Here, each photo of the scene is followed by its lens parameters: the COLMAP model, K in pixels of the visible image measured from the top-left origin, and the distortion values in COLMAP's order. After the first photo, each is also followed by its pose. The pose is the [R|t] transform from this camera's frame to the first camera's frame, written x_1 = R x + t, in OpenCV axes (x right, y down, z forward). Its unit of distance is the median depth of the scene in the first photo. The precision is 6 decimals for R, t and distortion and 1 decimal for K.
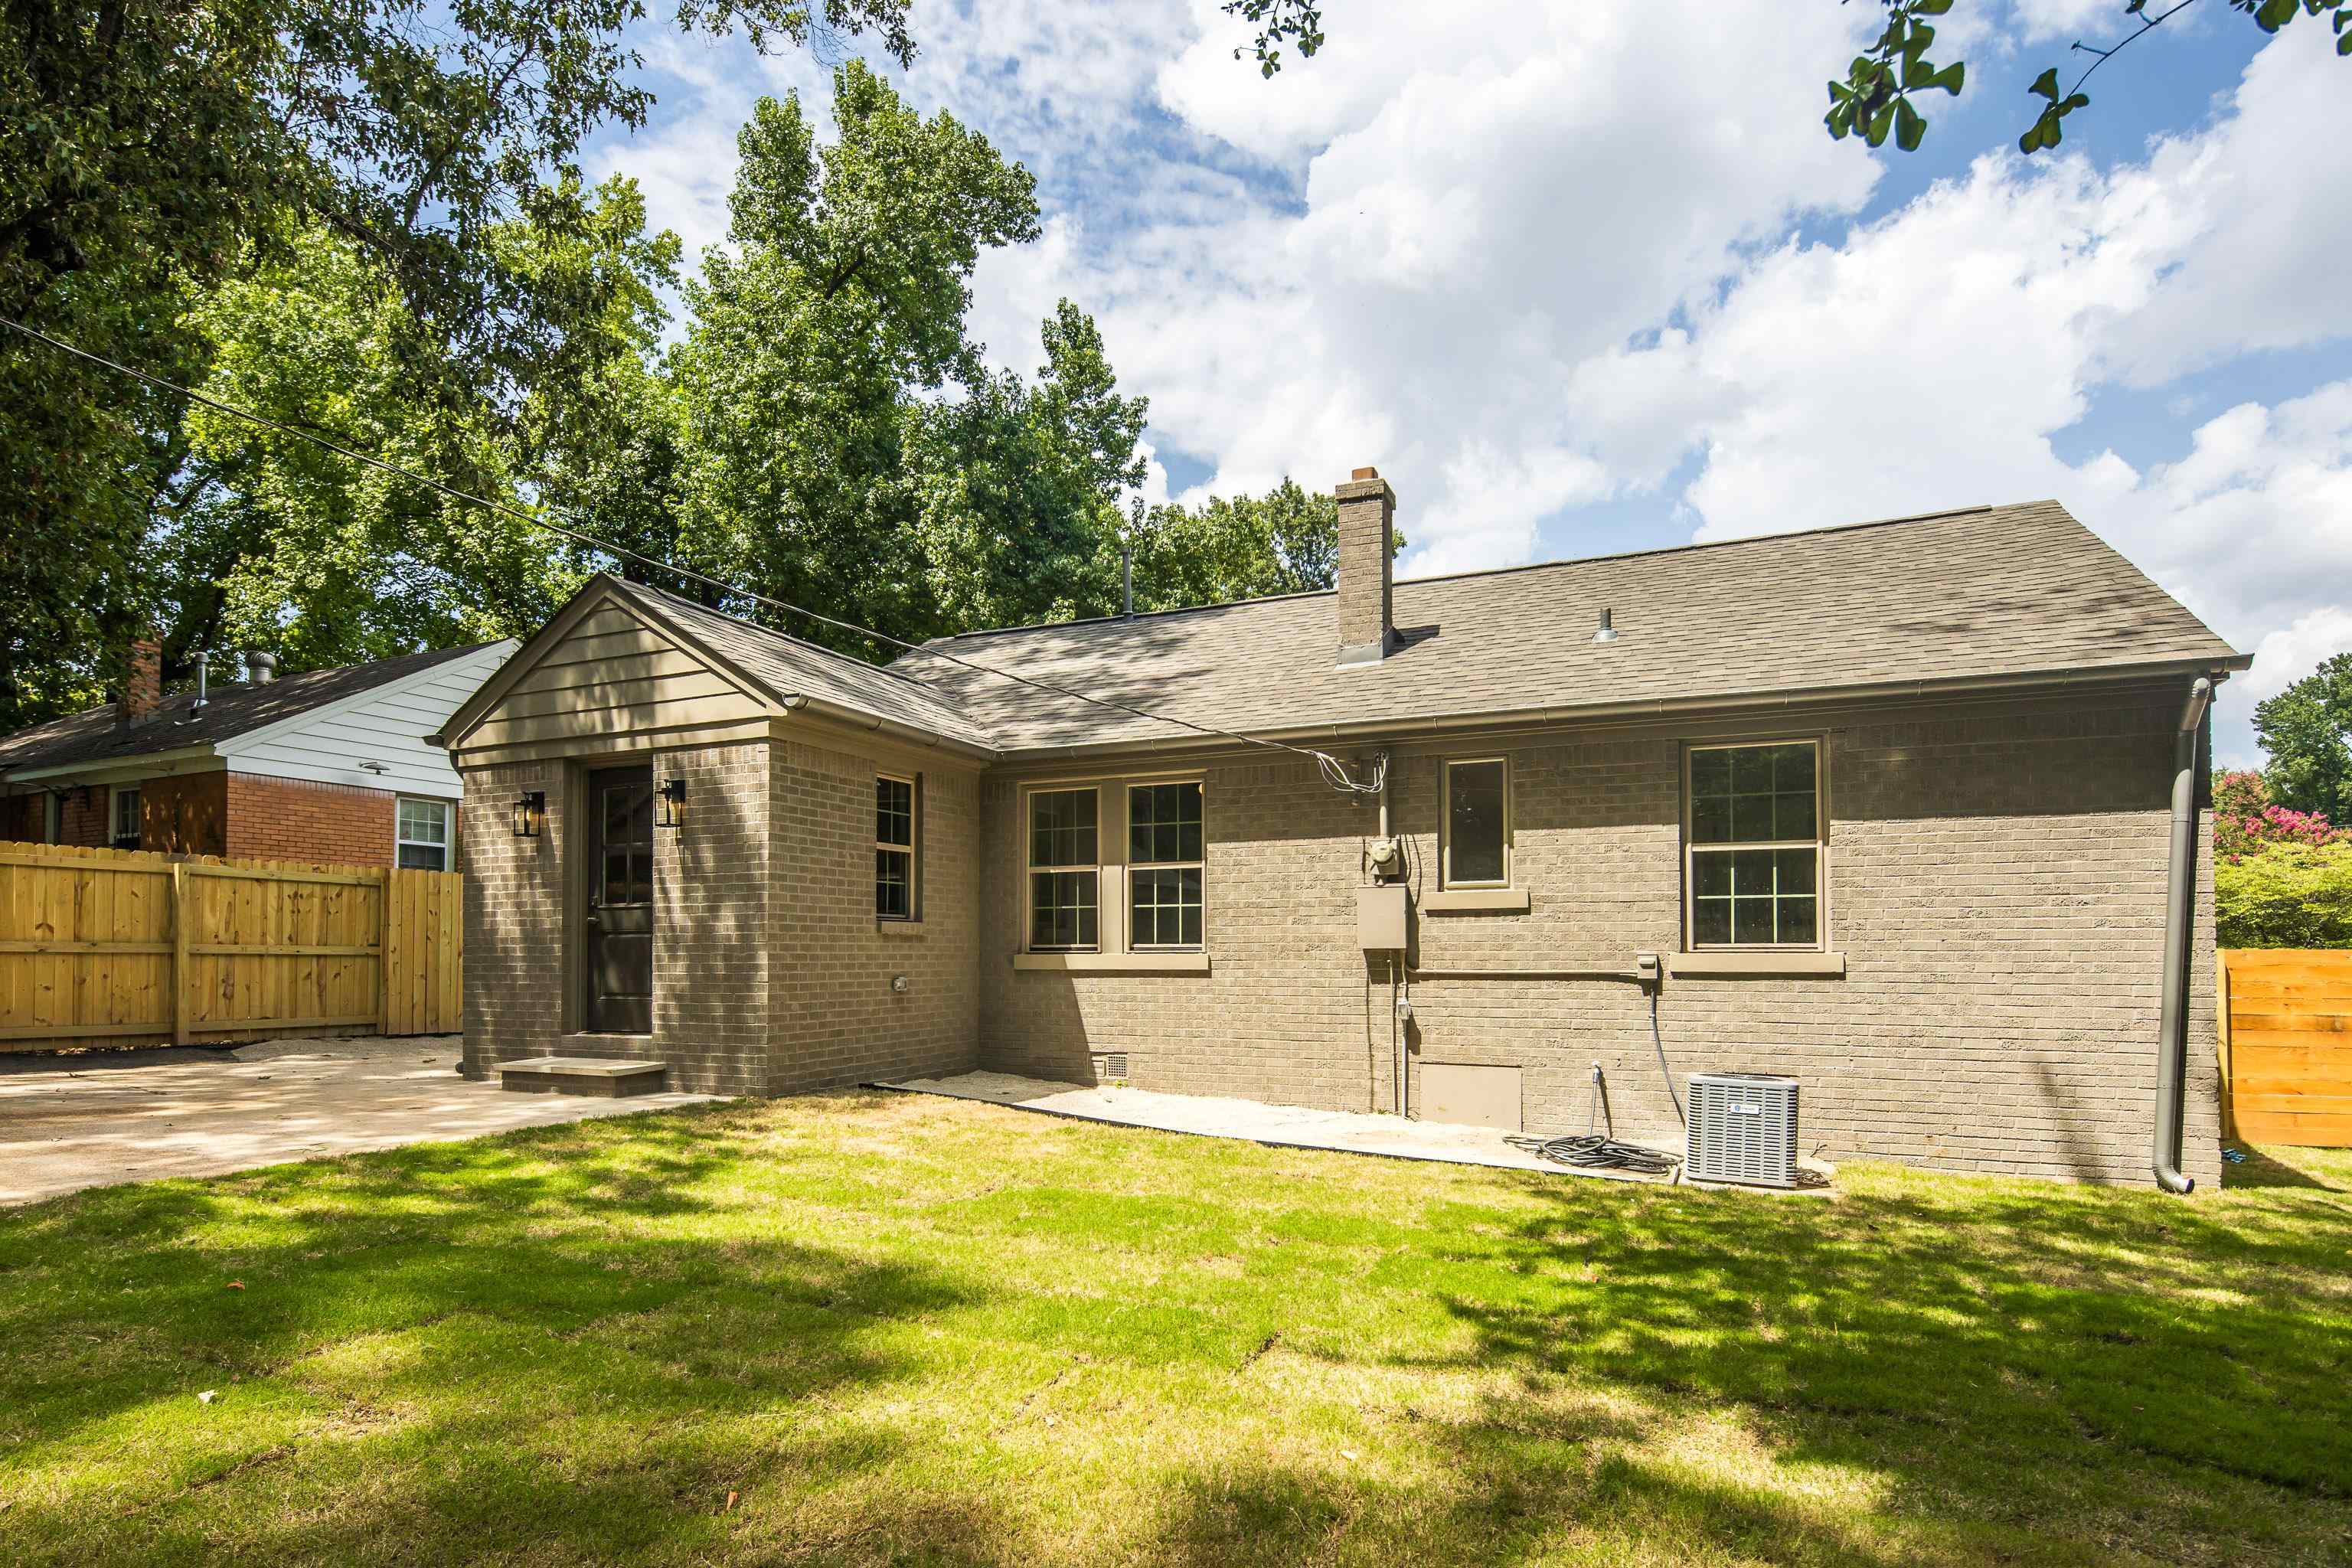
lens RADIAL K [[1191.9, 0, 1179.0], [0, 1191.9, 922.7], [0, 0, 1]] dist [-0.000571, 0.000157]
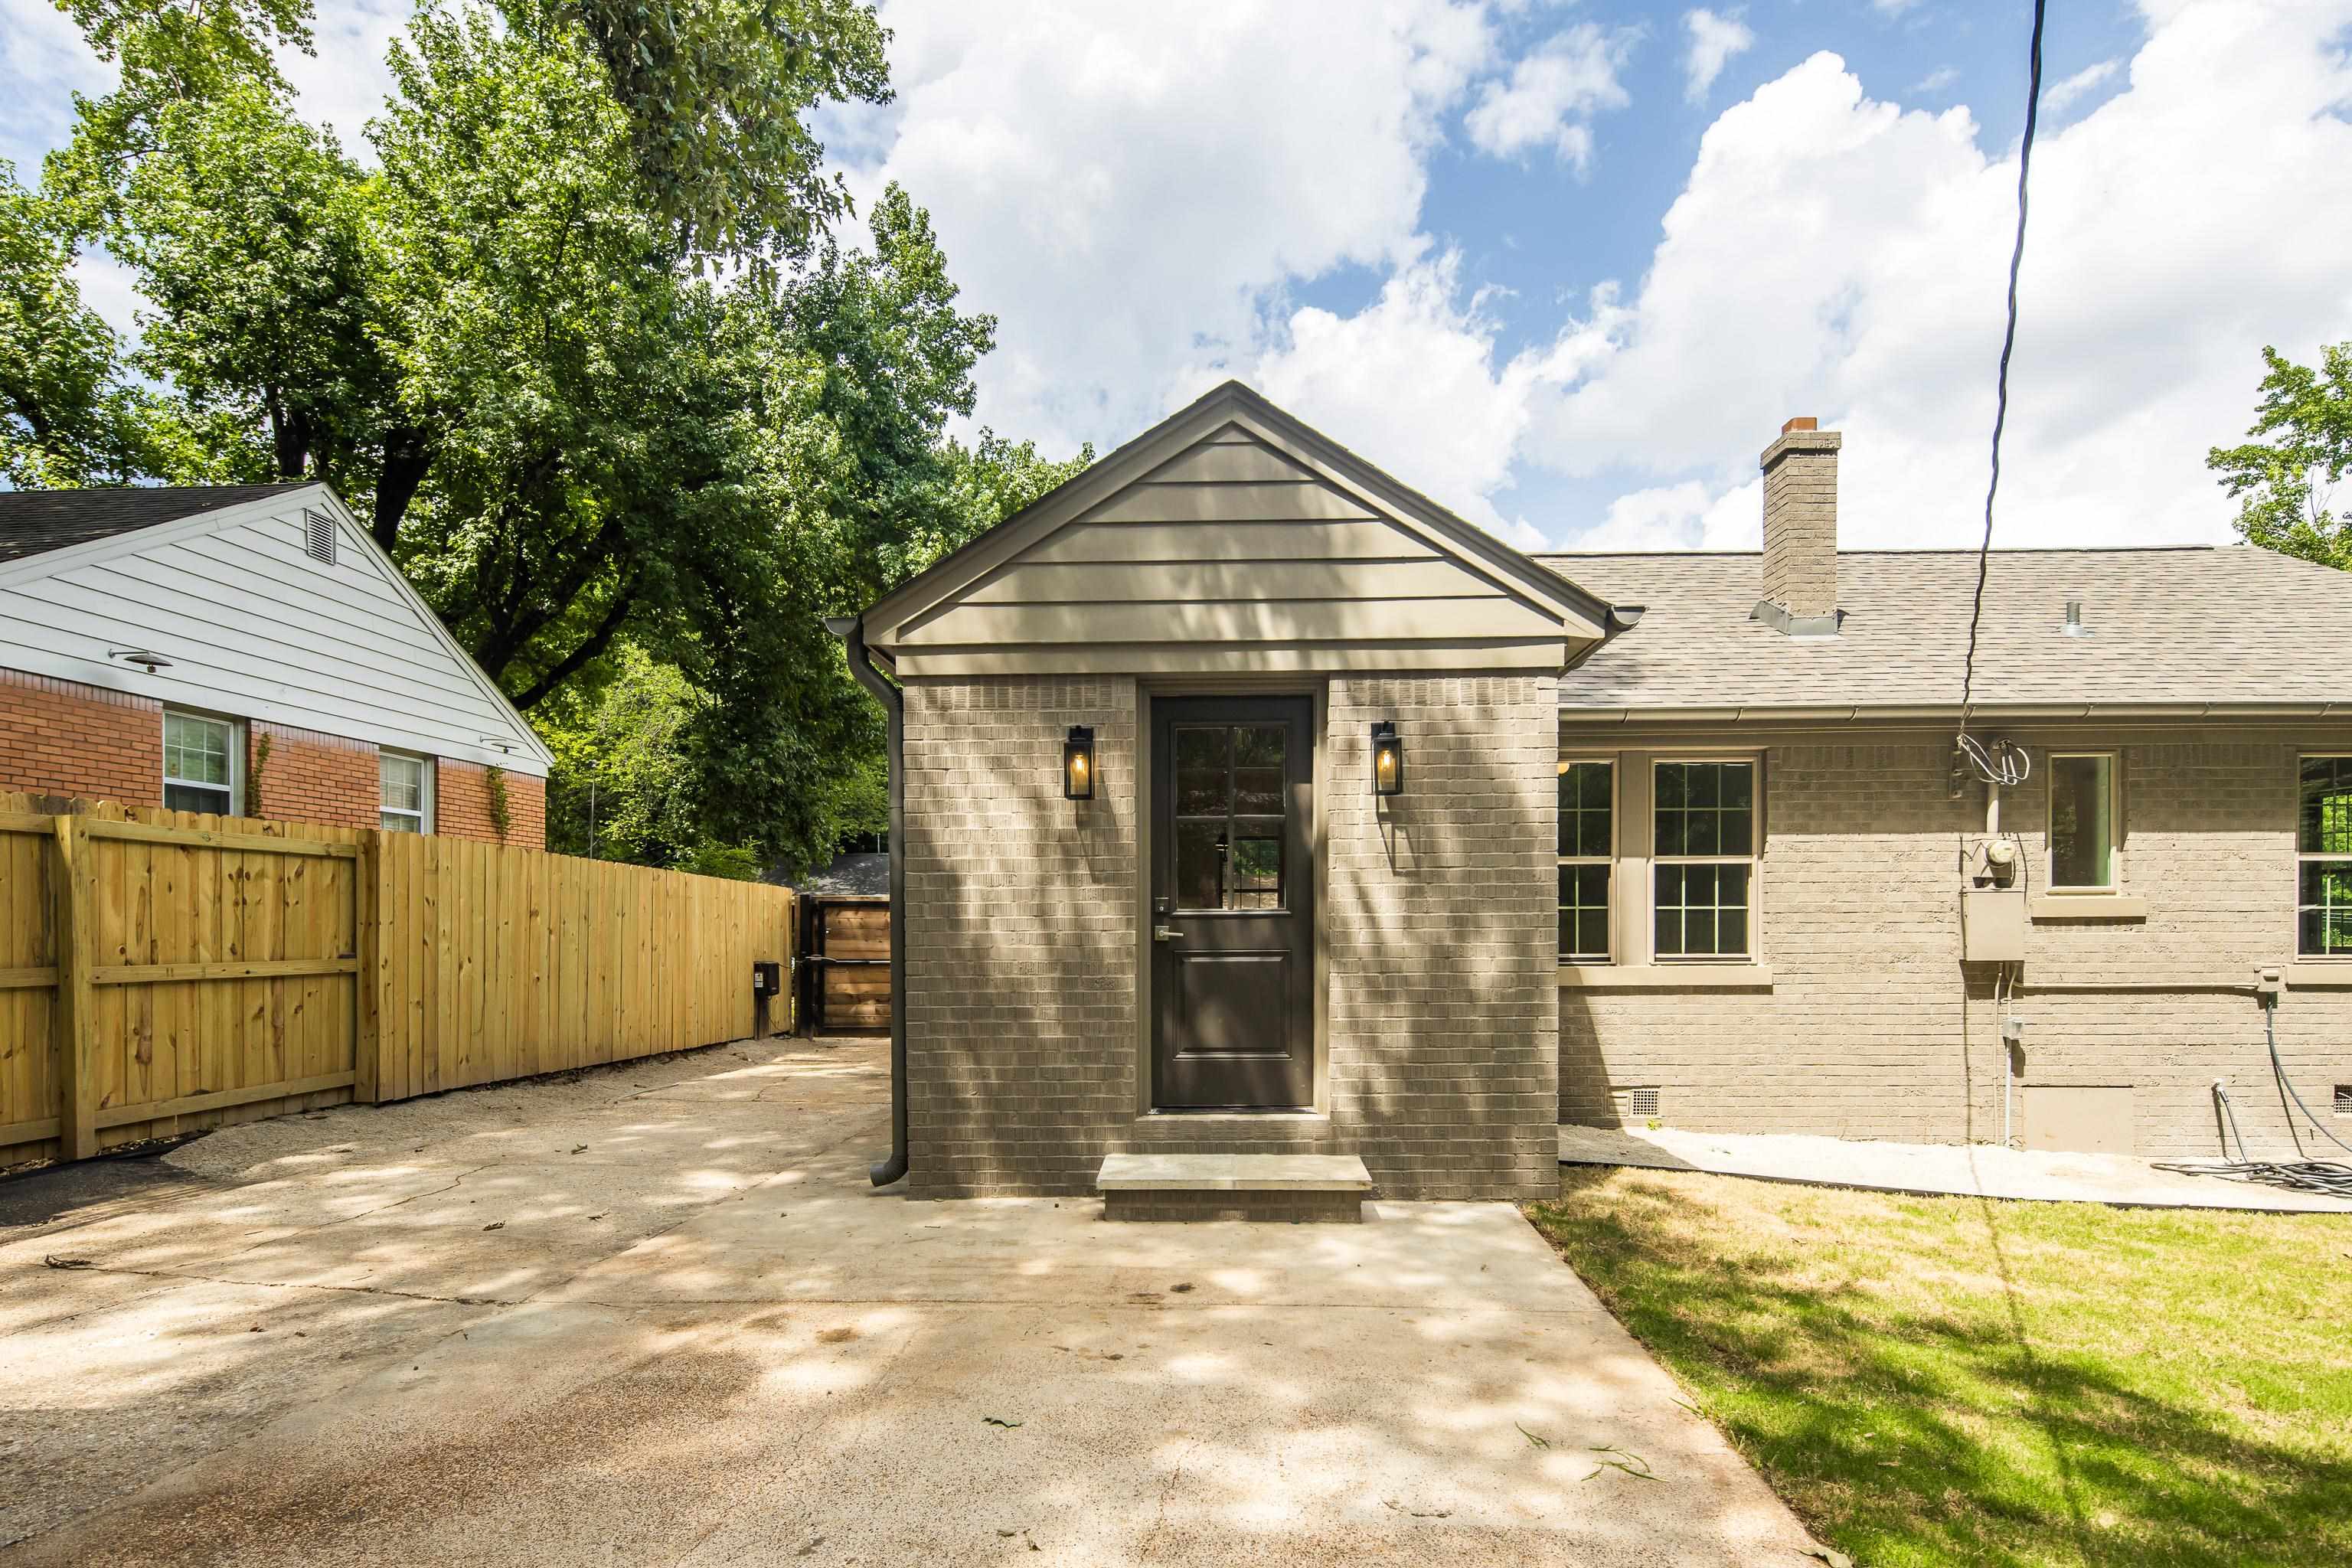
lens RADIAL K [[1142.8, 0, 1173.8], [0, 1142.8, 919.7], [0, 0, 1]] dist [0.004642, -0.004342]
pose [[0.928252, -0.001794, 0.371947, -0.674747], [-0.008162, 0.999649, 0.025191, -0.024005], [-0.371861, -0.026419, 0.927912, 0.409139]]
